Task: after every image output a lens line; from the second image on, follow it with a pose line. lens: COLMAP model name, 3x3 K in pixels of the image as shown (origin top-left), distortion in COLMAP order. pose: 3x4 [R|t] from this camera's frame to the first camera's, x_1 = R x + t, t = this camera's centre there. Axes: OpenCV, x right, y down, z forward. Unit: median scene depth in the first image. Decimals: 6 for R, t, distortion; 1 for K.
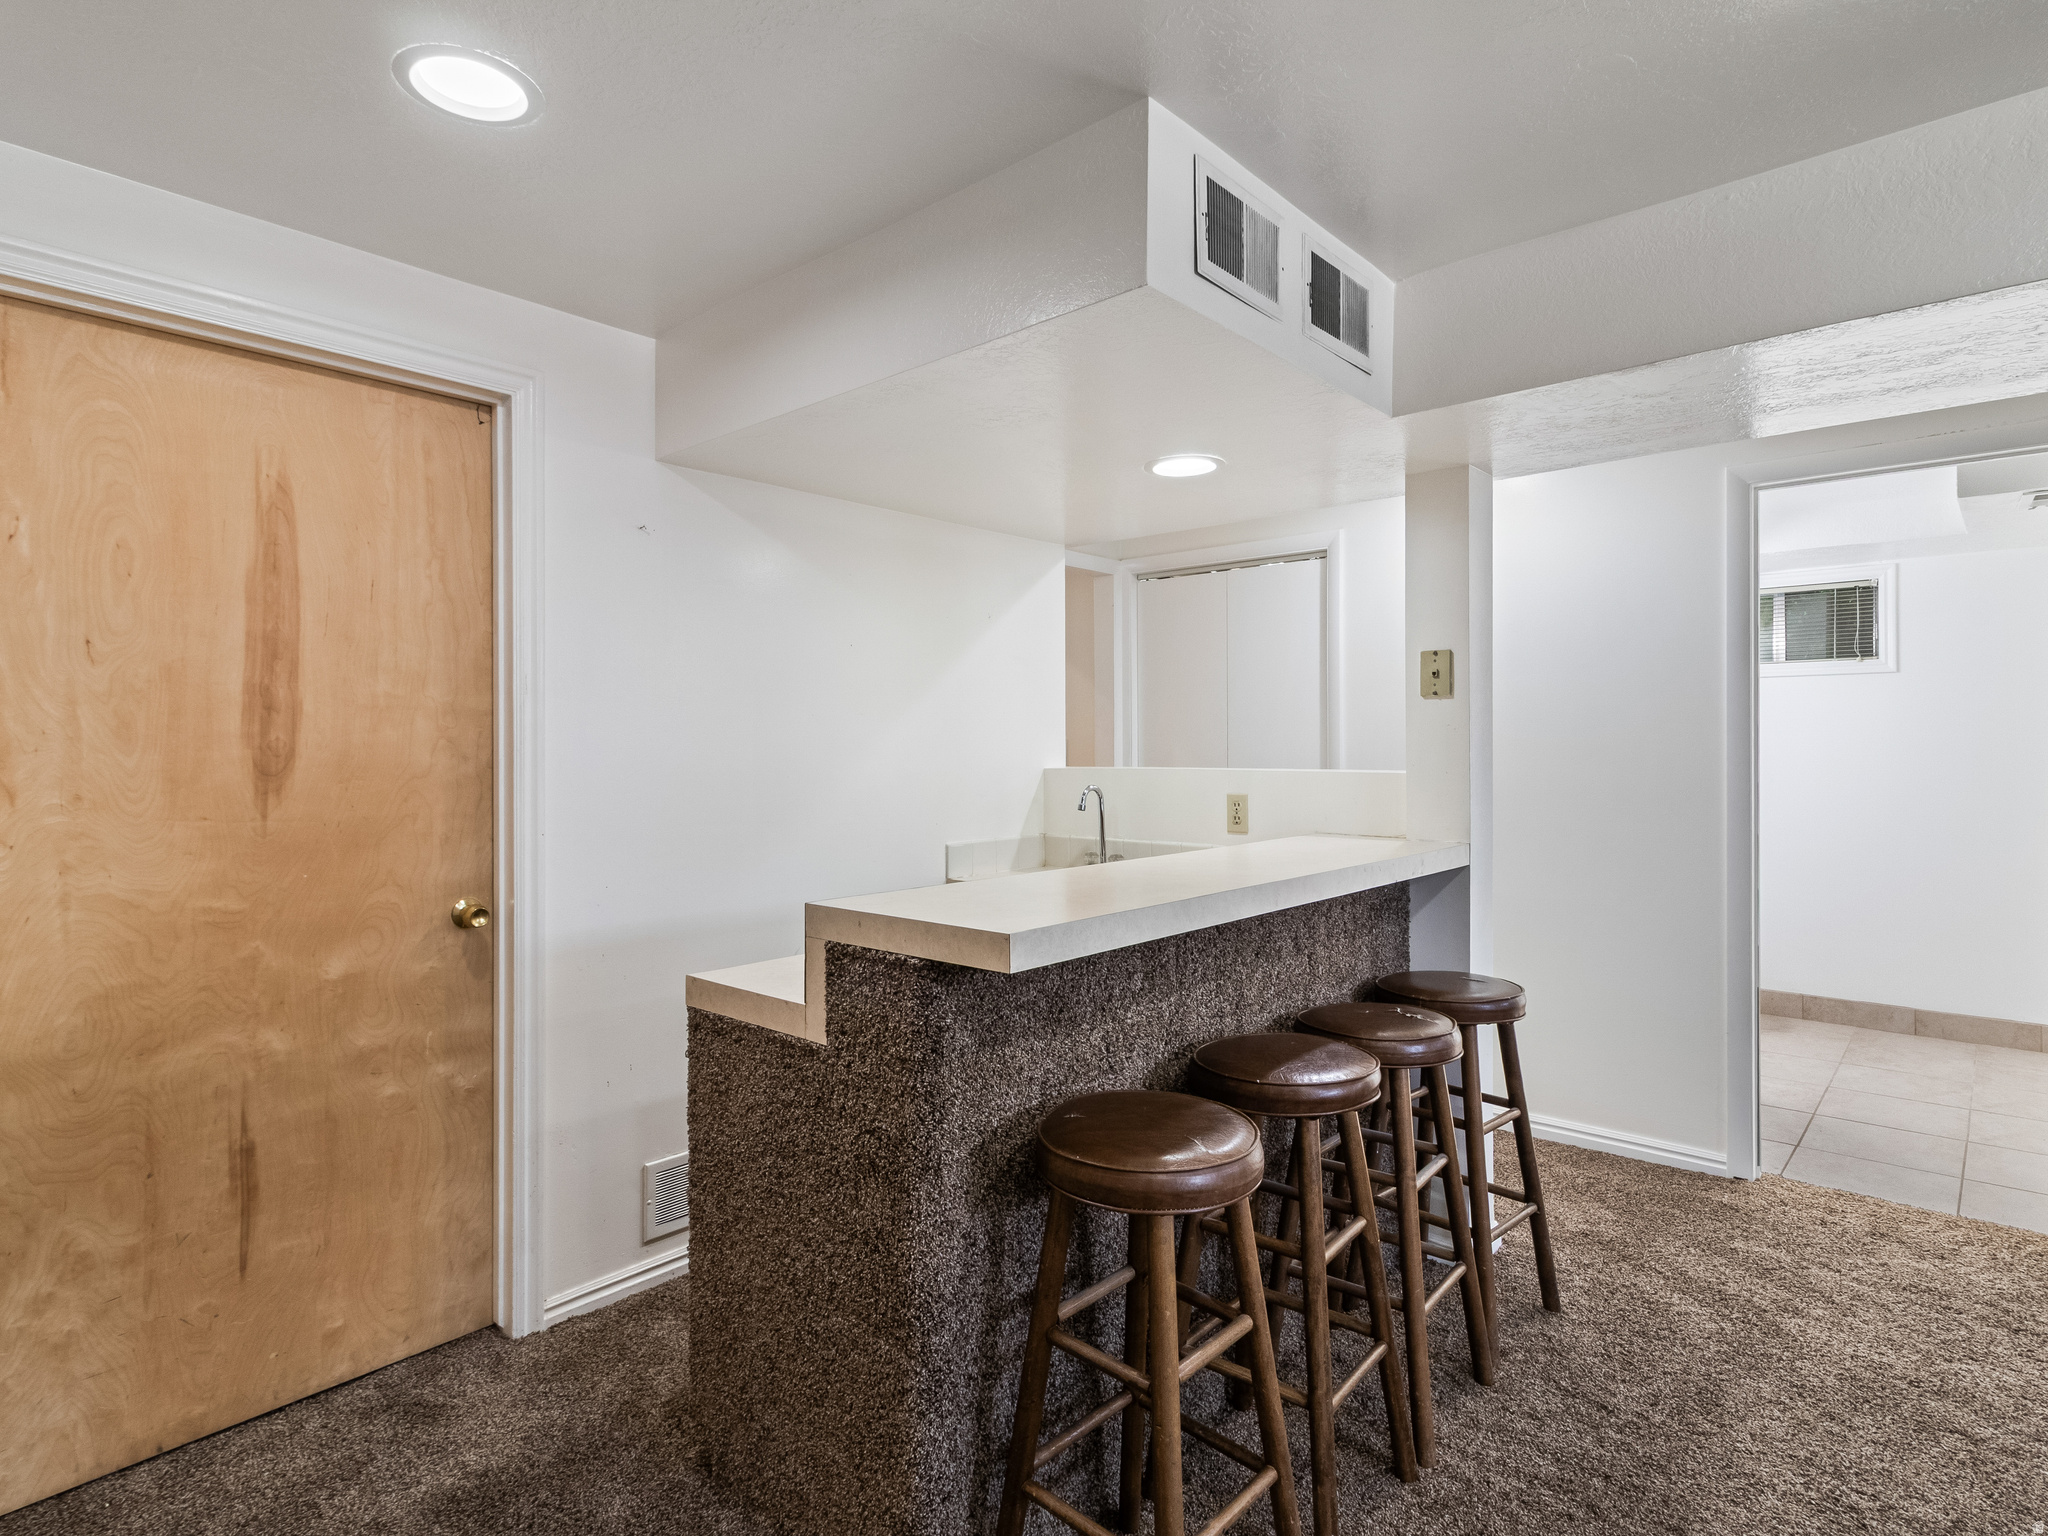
lens RADIAL K [[1077.0, 0, 1022.0], [0, 1077.0, 732.1], [0, 0, 1]] dist [0.001378, 0.000379]
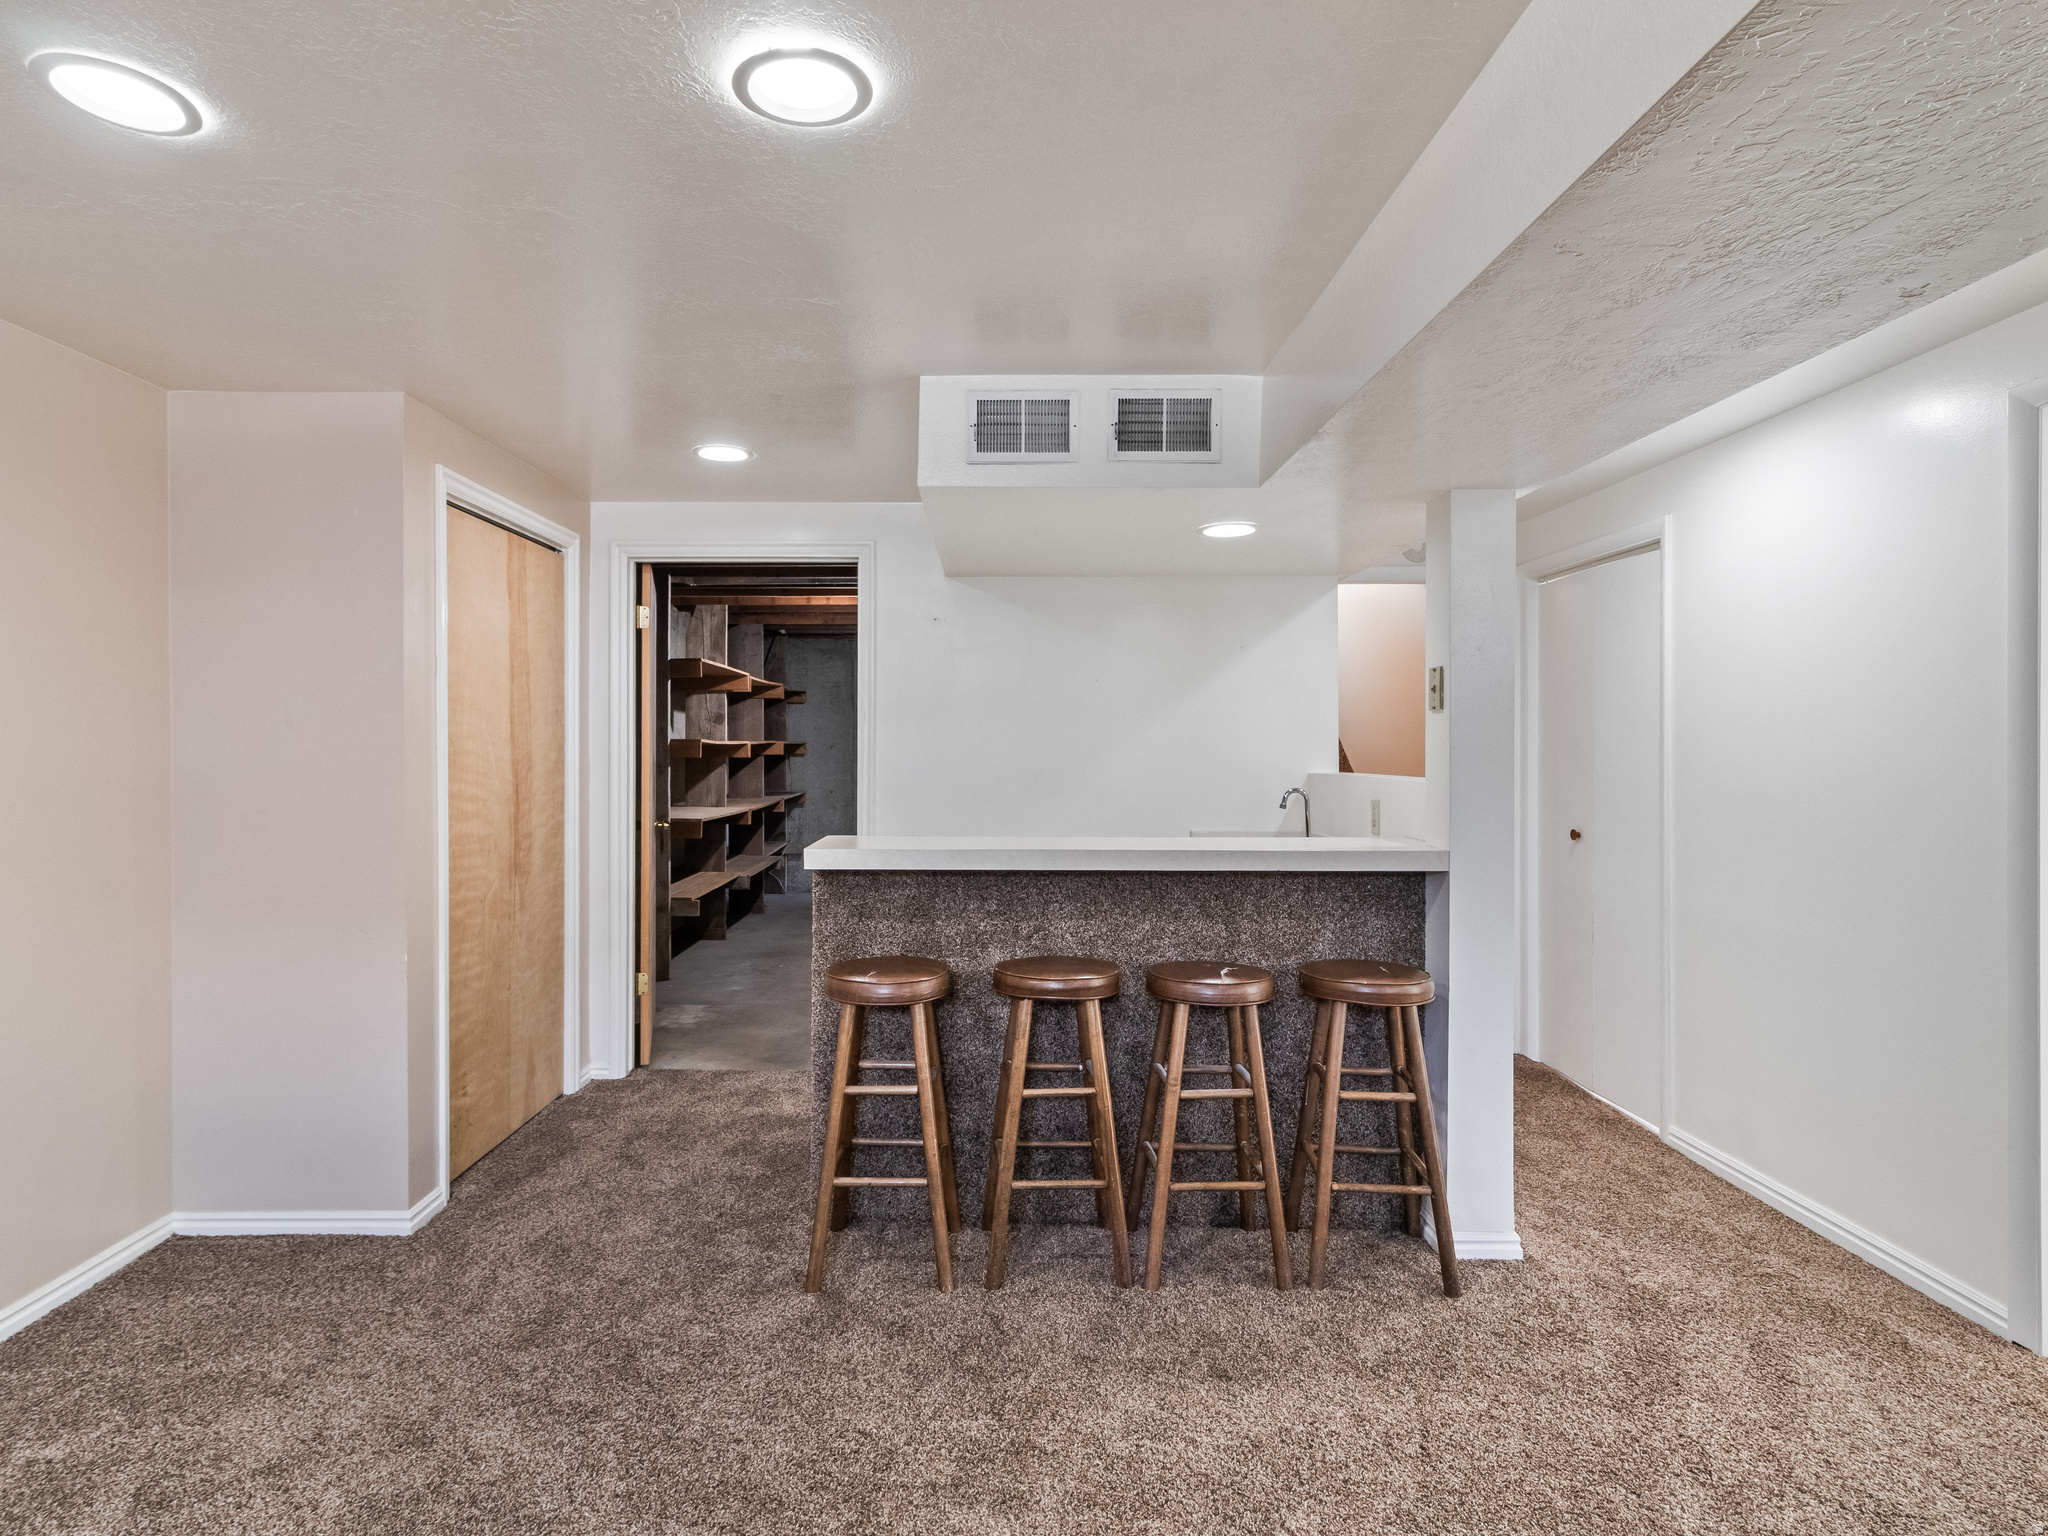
lens RADIAL K [[1086.5, 0, 983.7], [0, 1086.5, 746.1], [0, 0, 1]] dist [0.004291, 0.000931]
pose [[0.659504, 0.004082, -0.751690, 1.157076], [0.003948, 0.999953, 0.008894, -0.012770], [0.751690, -0.008833, 0.659457, -0.048130]]
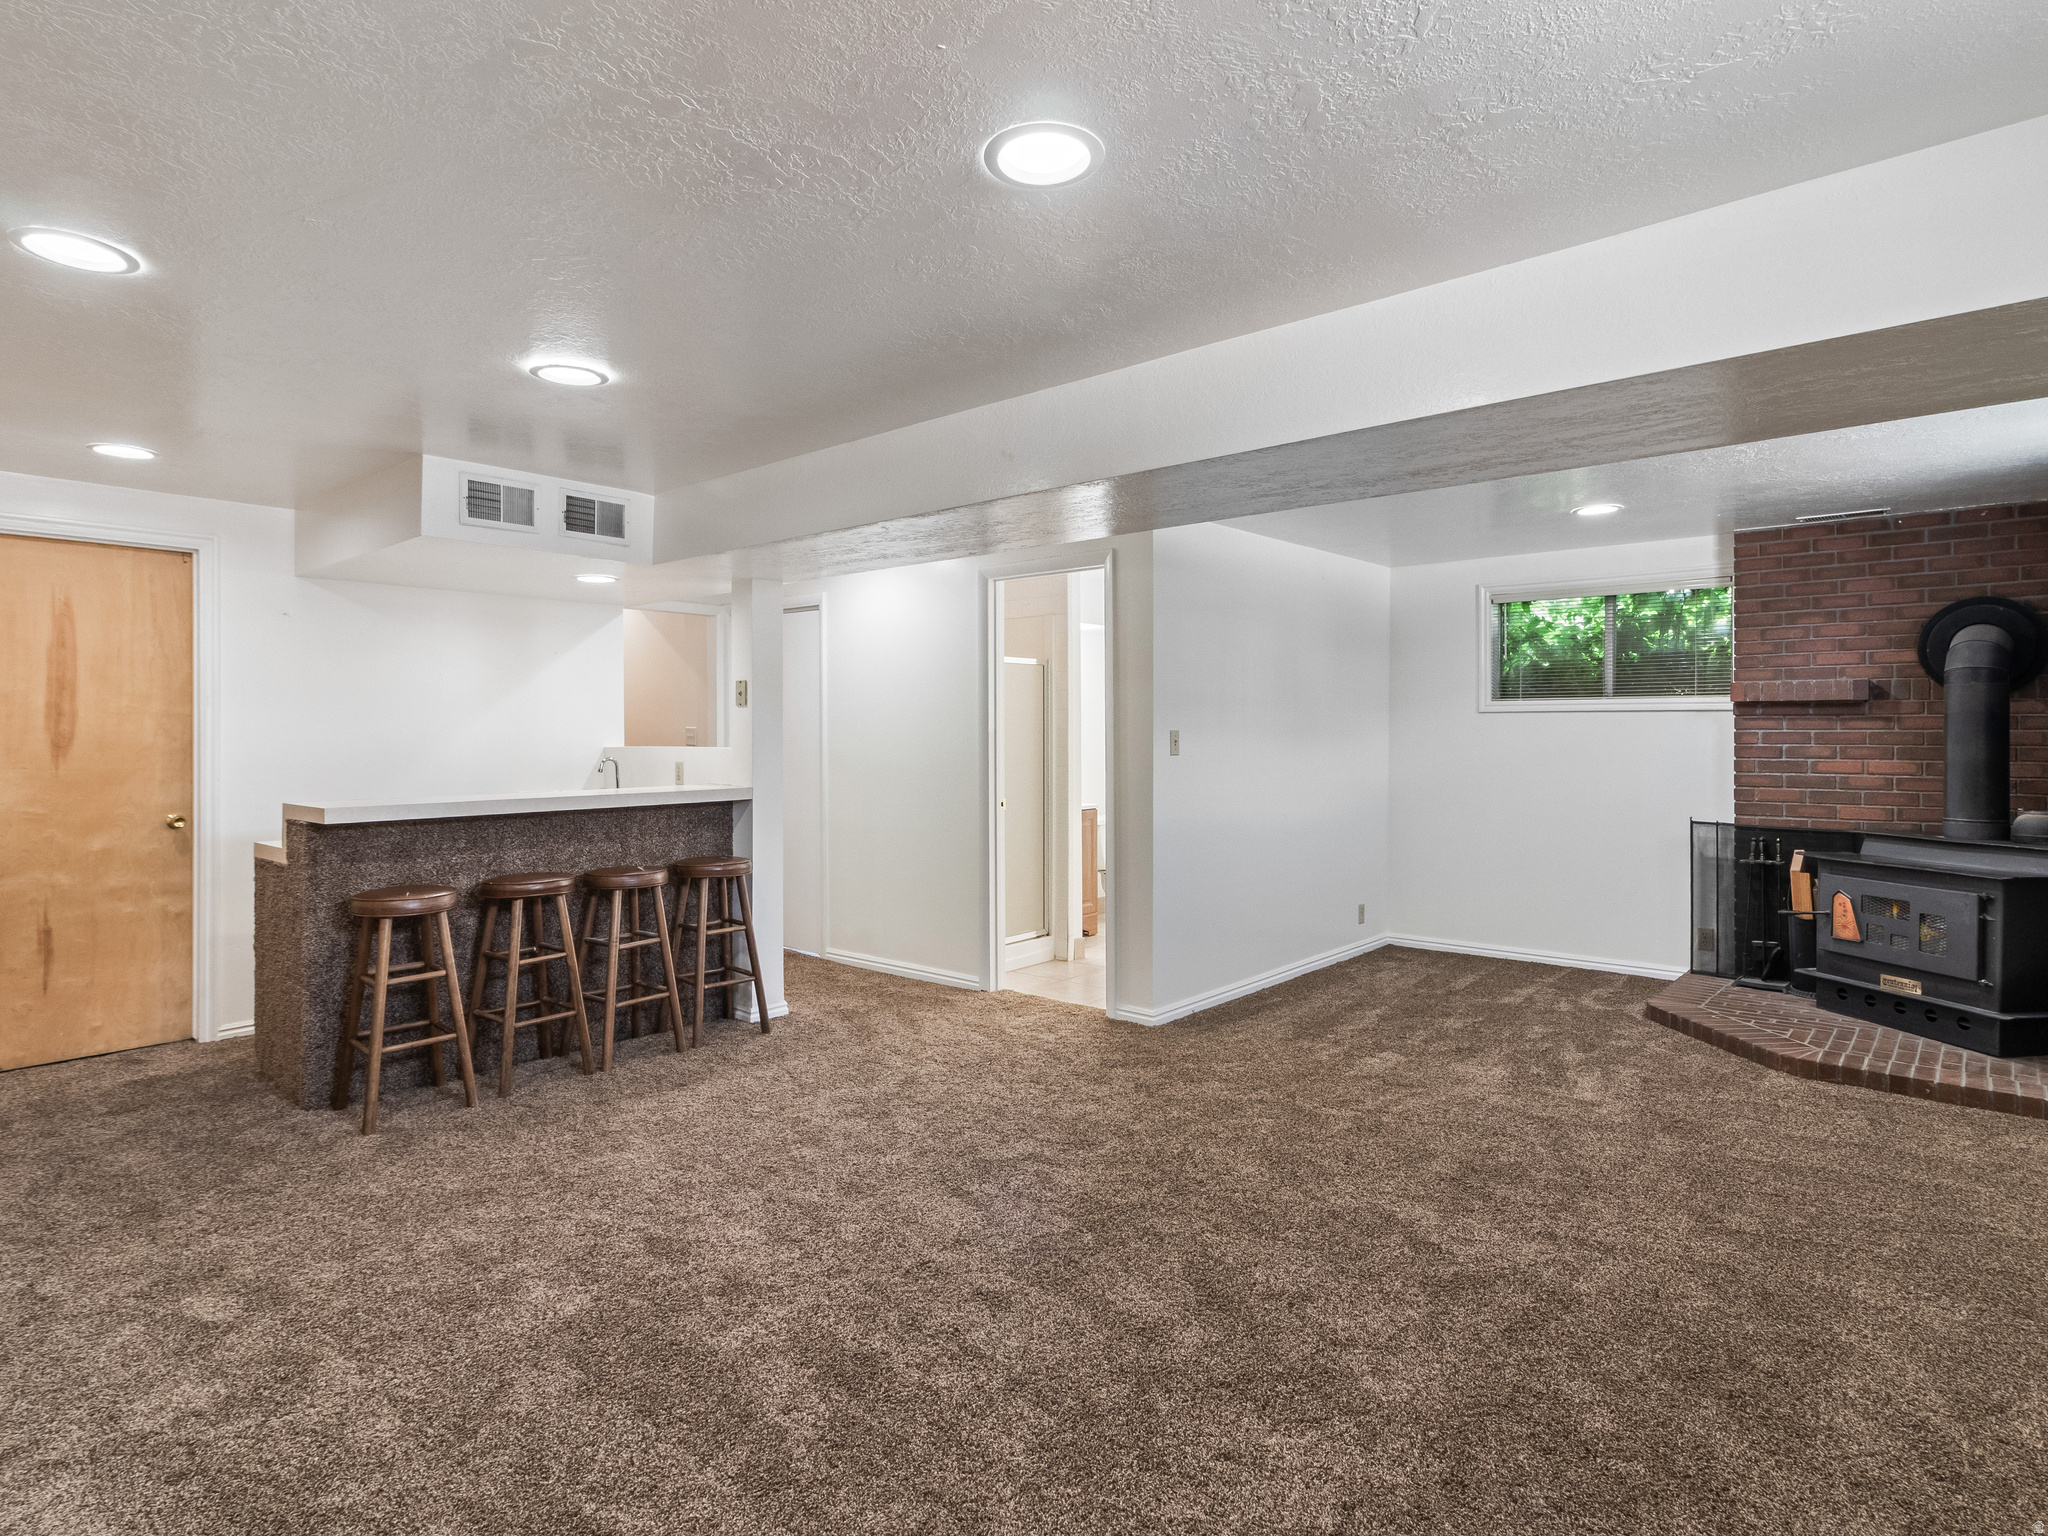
lens RADIAL K [[1090.1, 0, 1018.9], [0, 1090.1, 720.5], [0, 0, 1]] dist [0.007340, -0.000412]
pose [[0.999957, 0.001623, 0.009161, 1.074590], [-0.001651, 0.999994, 0.003004, -0.019878], [-0.009156, -0.003019, 0.999954, -1.064897]]
